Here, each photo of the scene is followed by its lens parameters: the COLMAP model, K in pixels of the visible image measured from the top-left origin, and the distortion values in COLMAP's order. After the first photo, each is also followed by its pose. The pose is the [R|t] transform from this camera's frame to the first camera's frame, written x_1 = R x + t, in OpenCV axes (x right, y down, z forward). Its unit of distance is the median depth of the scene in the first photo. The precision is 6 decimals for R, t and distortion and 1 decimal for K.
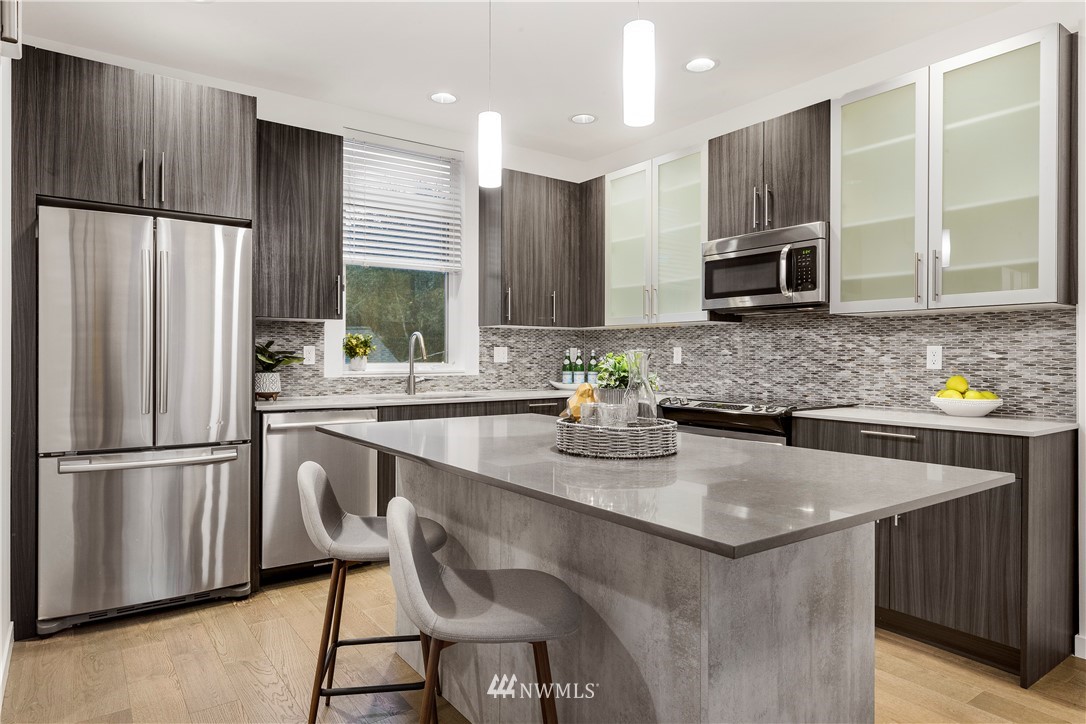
lens RADIAL K [[651.3, 0, 545.1], [0, 651.3, 367.3], [0, 0, 1]] dist [0.001148, -0.000174]
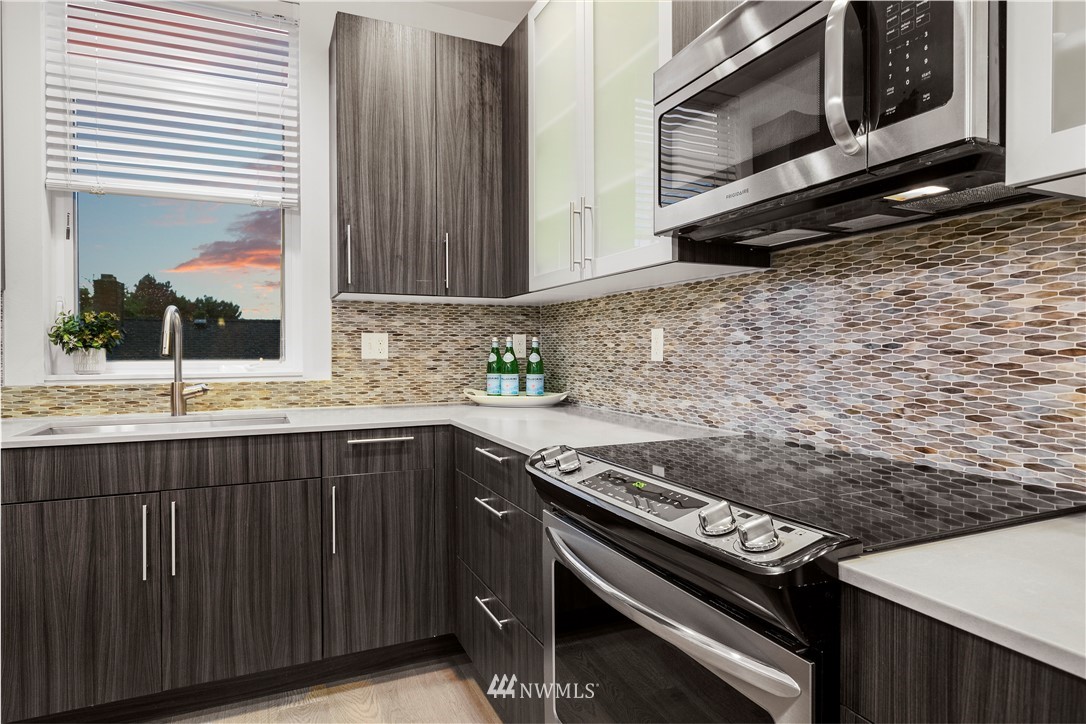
lens RADIAL K [[625.3, 0, 545.7], [0, 625.3, 362.6], [0, 0, 1]] dist [-0.002823, -0.000982]
pose [[0.980801, -0.001046, -0.195007, 0.215995], [0.001459, 0.999997, 0.001972, -0.005404], [0.195004, -0.002219, 0.980800, 0.511234]]
